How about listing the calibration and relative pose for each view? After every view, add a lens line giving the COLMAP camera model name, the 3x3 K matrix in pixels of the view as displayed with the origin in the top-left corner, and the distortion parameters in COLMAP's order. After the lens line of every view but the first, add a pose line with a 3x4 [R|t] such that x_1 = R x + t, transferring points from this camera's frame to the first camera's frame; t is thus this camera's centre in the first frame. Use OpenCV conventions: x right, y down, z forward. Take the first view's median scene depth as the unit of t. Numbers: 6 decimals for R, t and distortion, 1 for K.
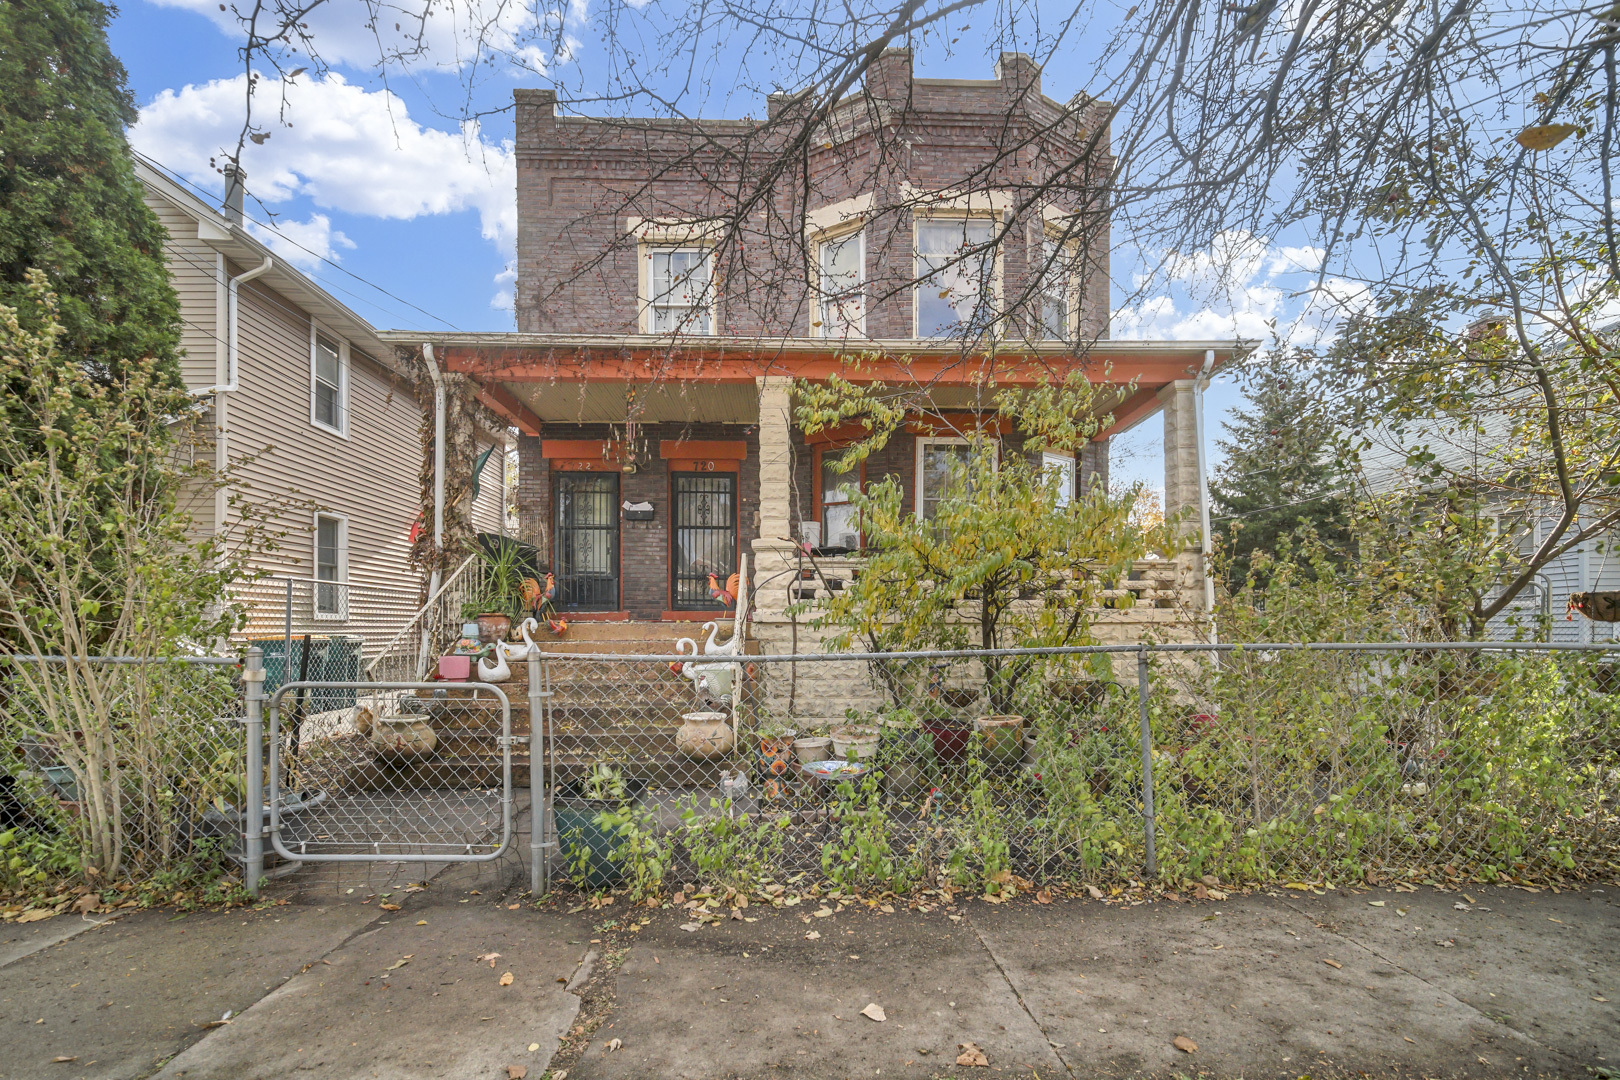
lens RADIAL K [[654.2, 0, 804.6], [0, 654.2, 631.4], [0, 0, 1]] dist [-0.002279, 0.000009]
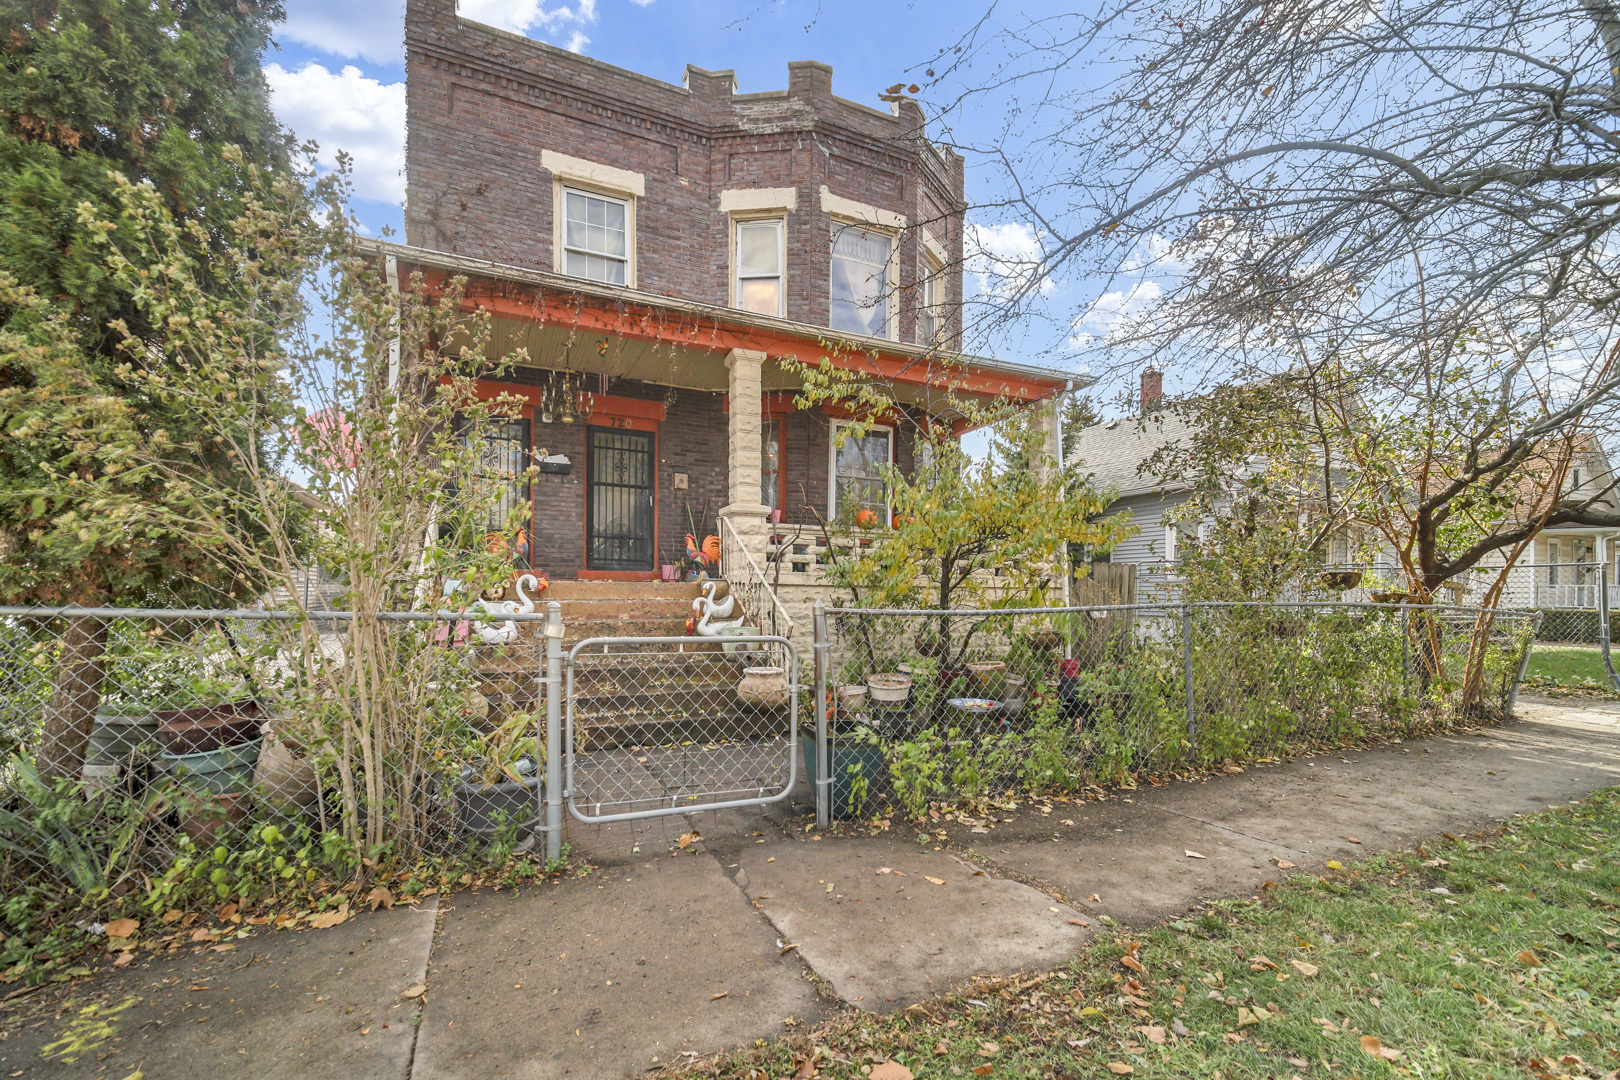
lens RADIAL K [[654.2, 0, 773.5], [0, 654.2, 597.8], [0, 0, 1]] dist [-0.002279, 0.000009]
pose [[0.928423, 0.006305, 0.371470, -0.491550], [-0.008926, 0.999946, 0.005335, 0.004767], [-0.371416, -0.008269, 0.928430, 0.001064]]
